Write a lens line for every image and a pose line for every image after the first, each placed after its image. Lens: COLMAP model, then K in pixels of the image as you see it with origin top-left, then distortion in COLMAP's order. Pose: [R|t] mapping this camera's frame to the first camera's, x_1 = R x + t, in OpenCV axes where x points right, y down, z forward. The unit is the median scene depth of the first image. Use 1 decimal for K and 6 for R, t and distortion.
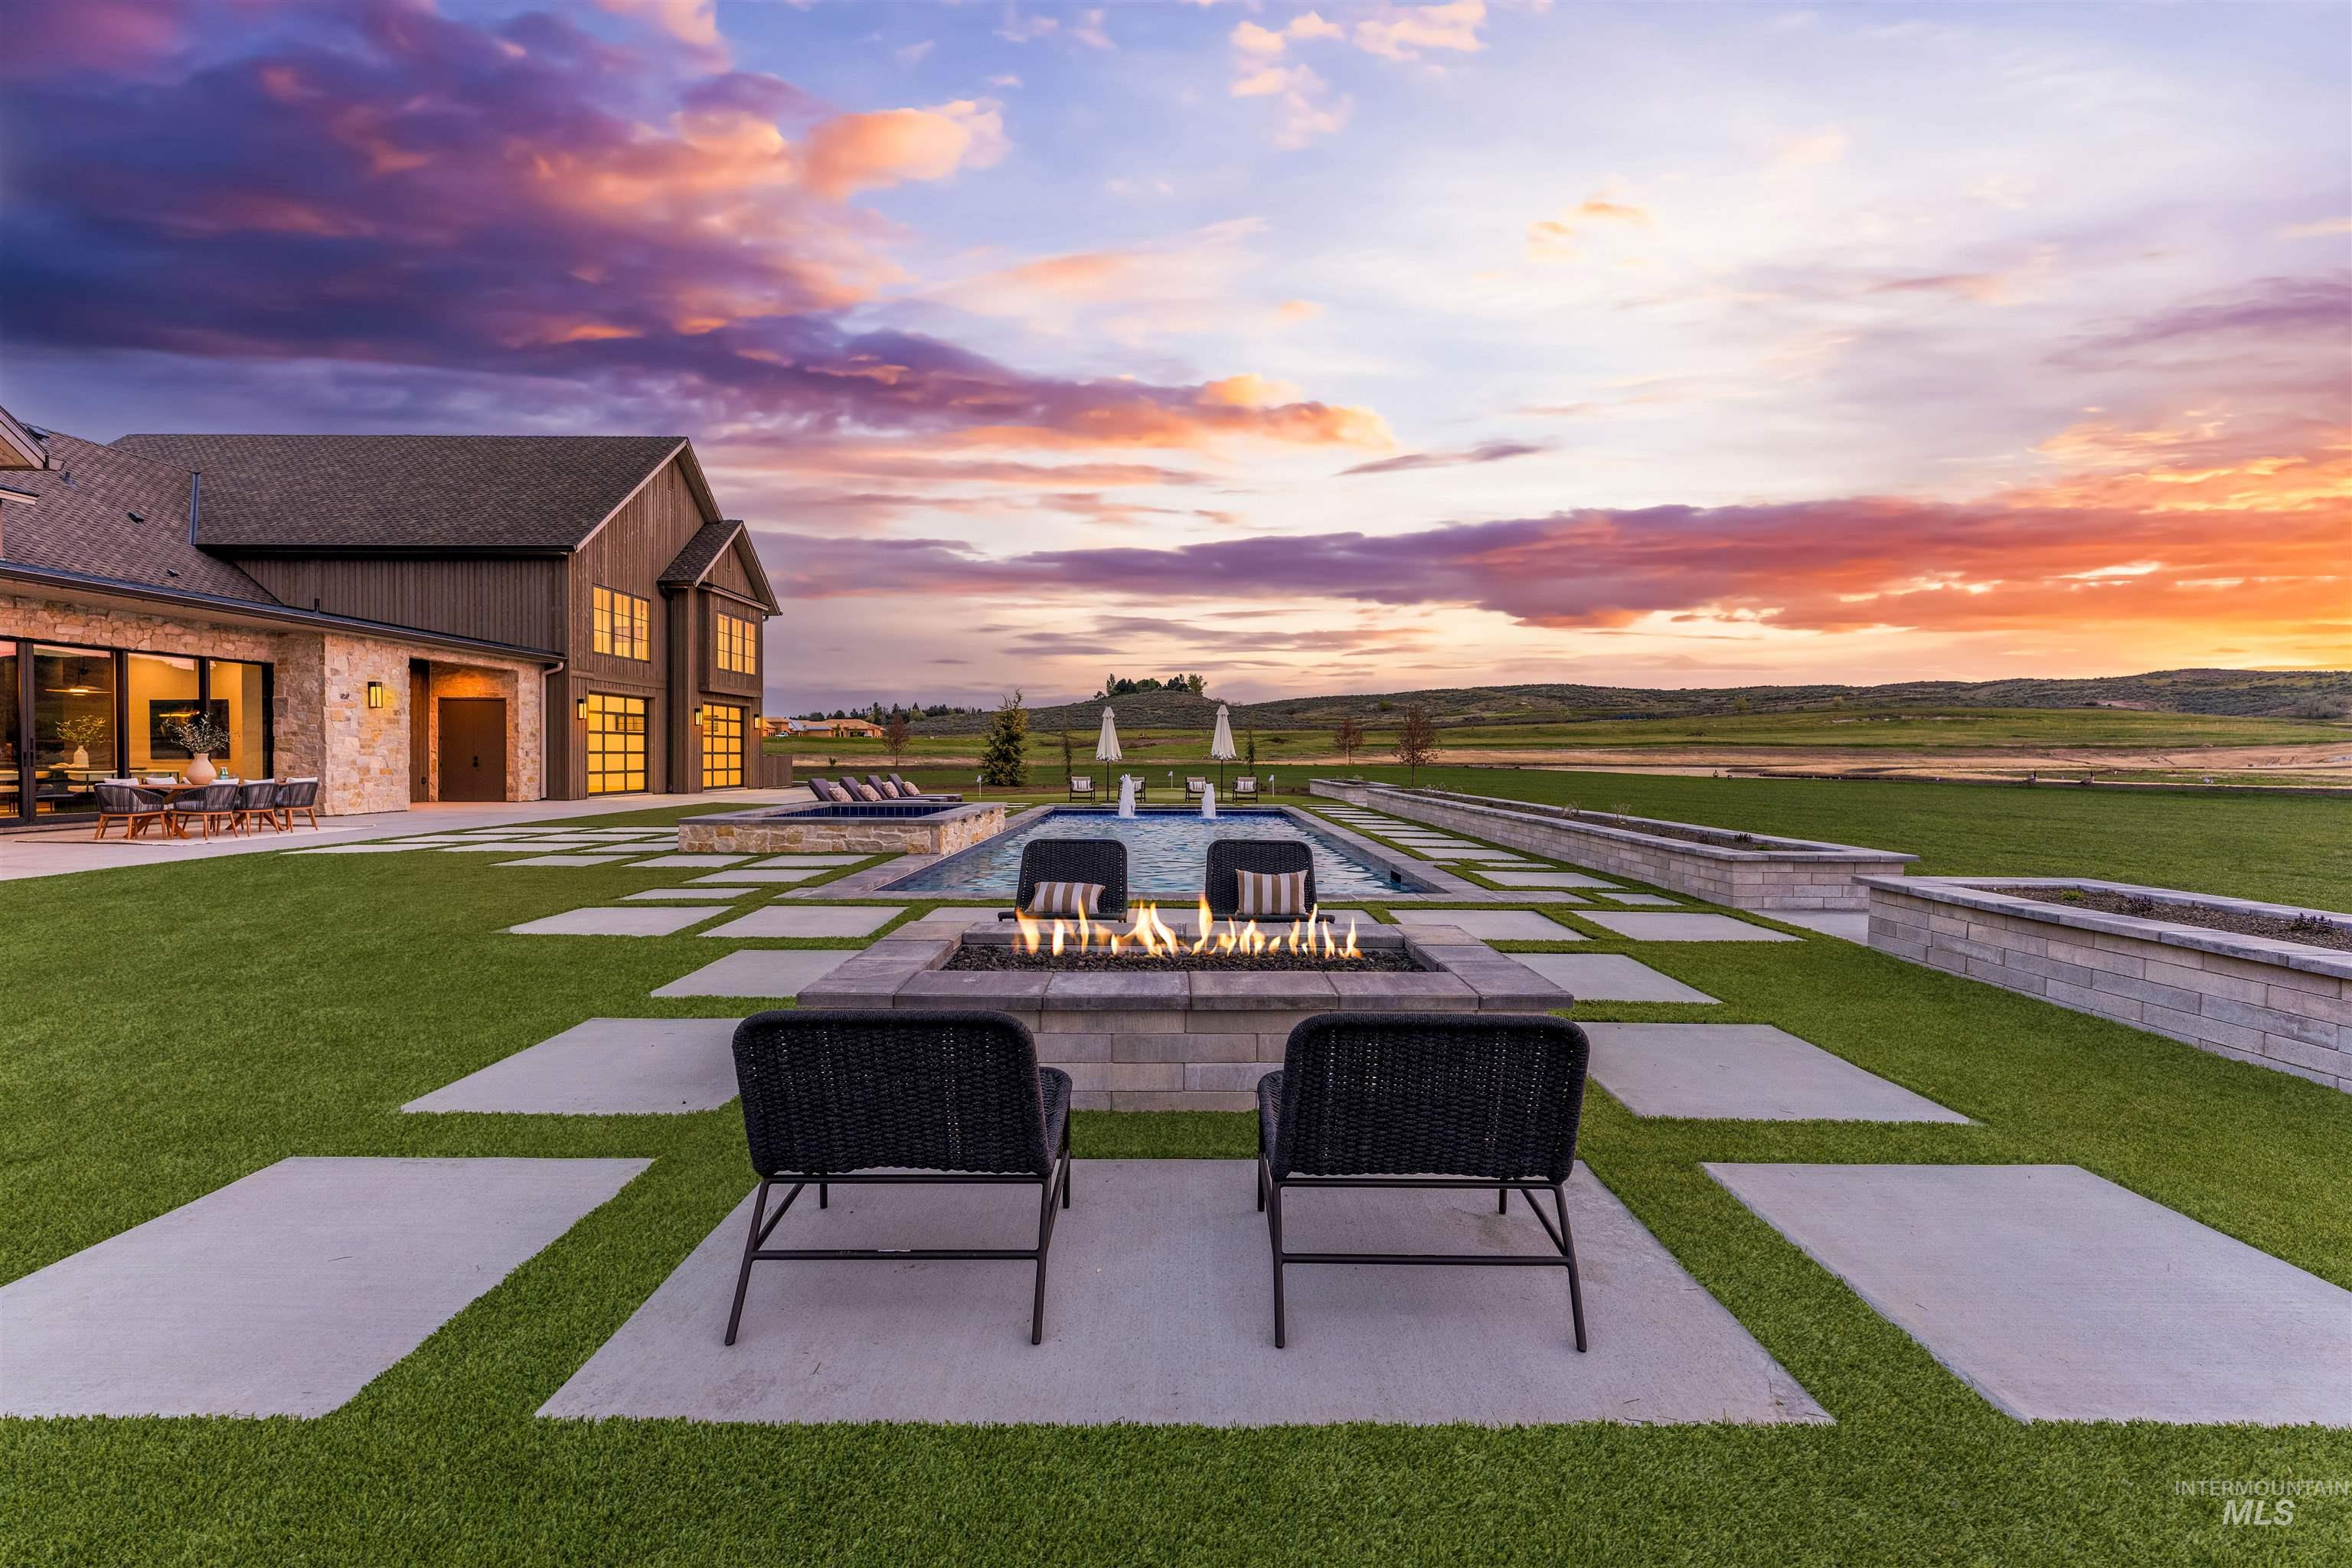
lens RADIAL K [[963.4, 0, 1176.0], [0, 963.4, 784.0], [0, 0, 1]] dist [0.000919, -0.000273]
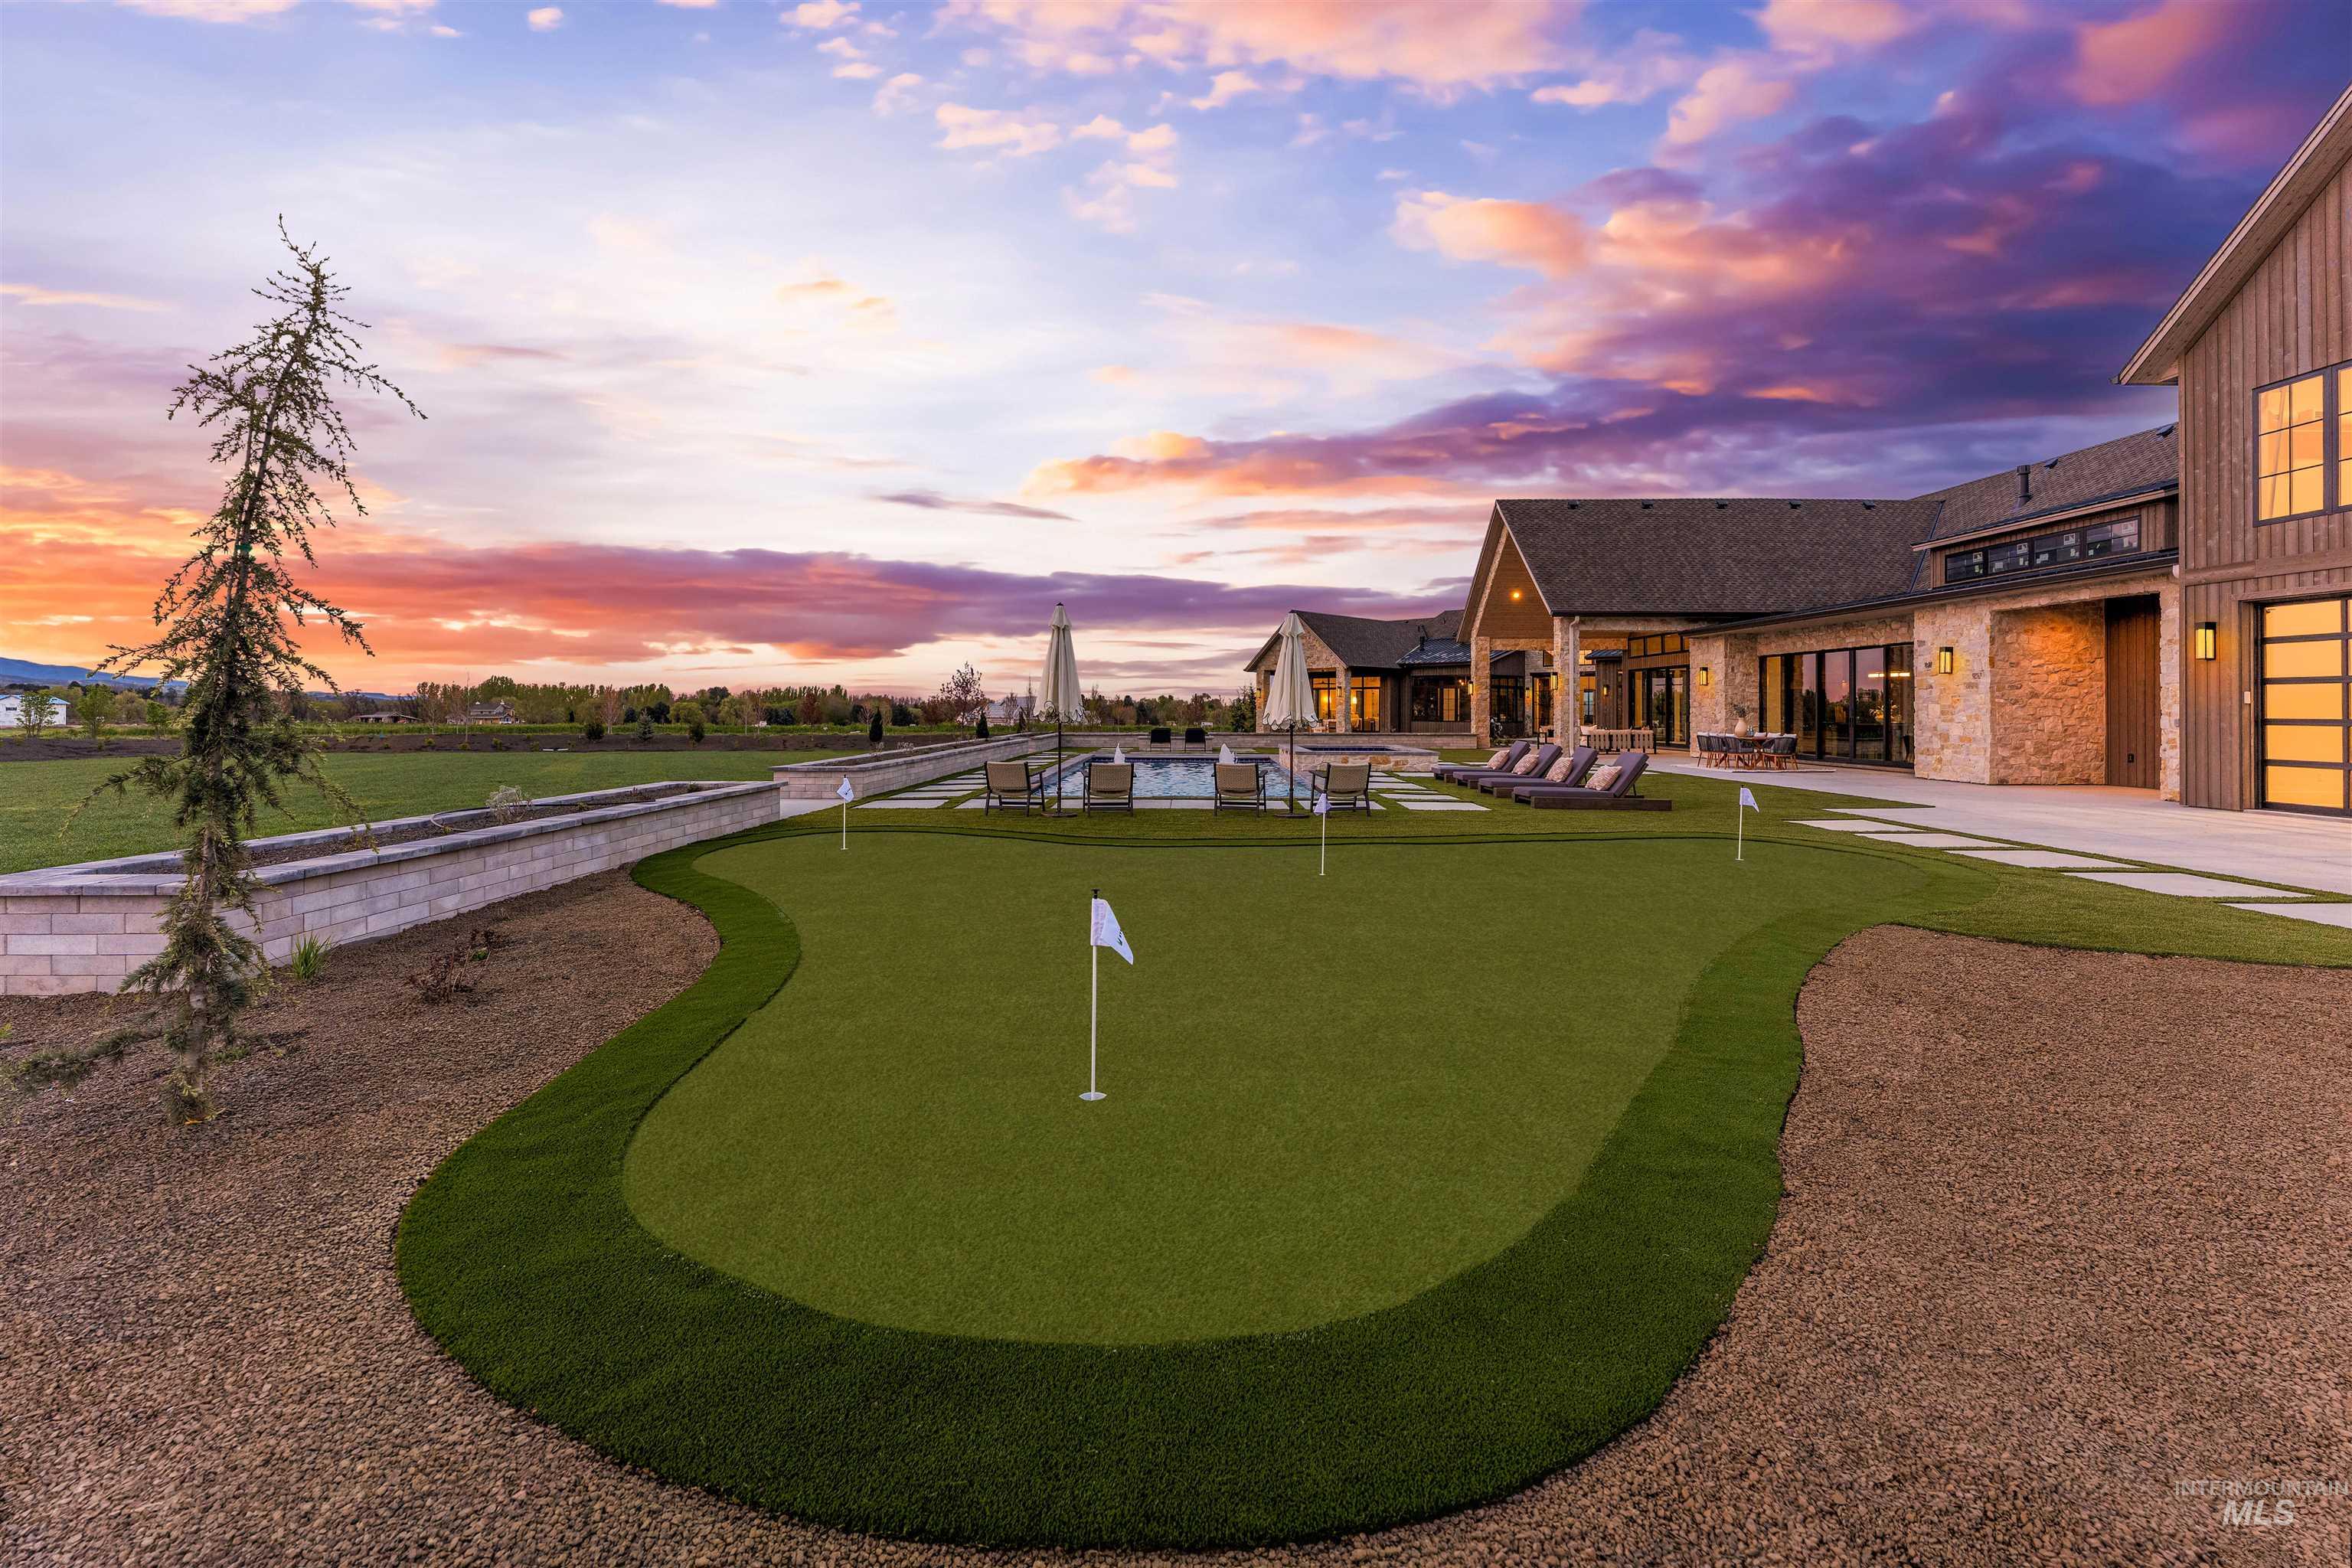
lens RADIAL K [[963.4, 0, 1176.0], [0, 963.4, 784.0], [0, 0, 1]] dist [0.000919, -0.000273]
pose [[-0.999941, -0.006727, 0.008516, -0.043702], [-0.005793, 0.994418, 0.105351, -0.053893], [-0.009177, 0.105295, -0.994399, 1.633823]]
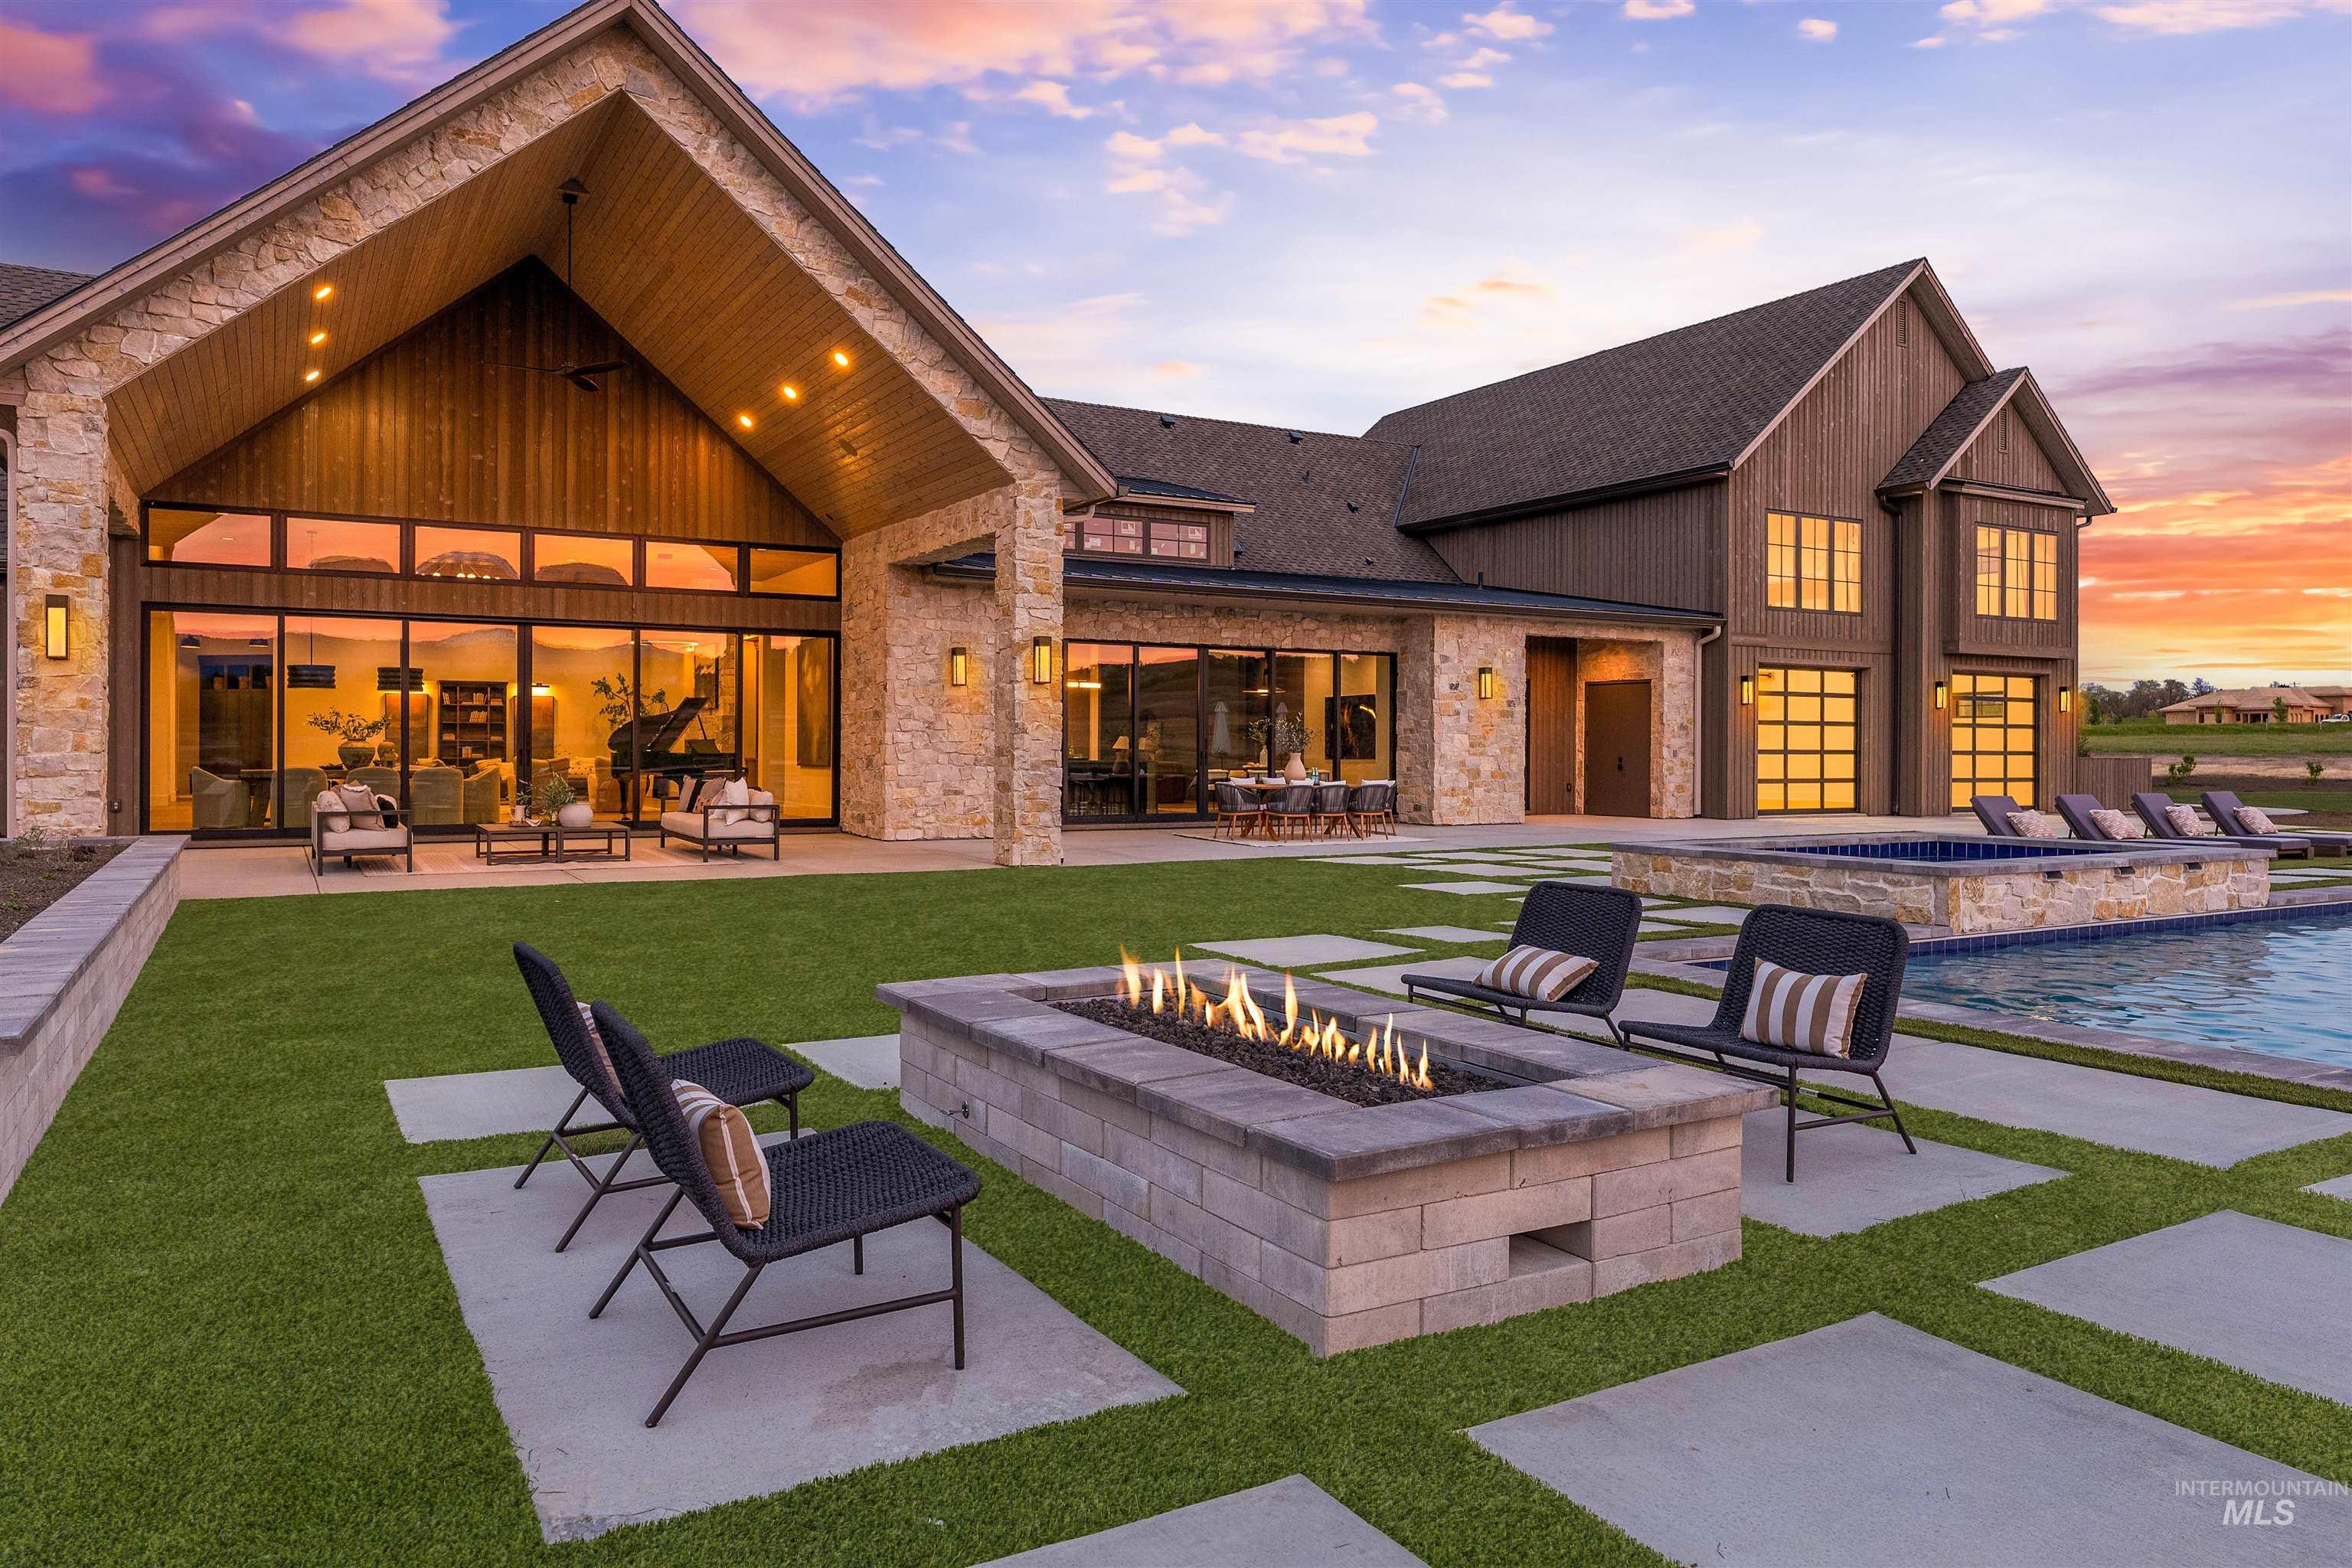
lens RADIAL K [[1571.4, 0, 1176.0], [0, 1571.4, 784.0], [0, 0, 1]] dist [-0.000525, -0.000615]
pose [[0.495769, 0.016151, -0.868304, 0.180762], [-0.027399, 0.999620, 0.002949, -0.001373], [0.868022, 0.022329, 0.496023, 0.075397]]
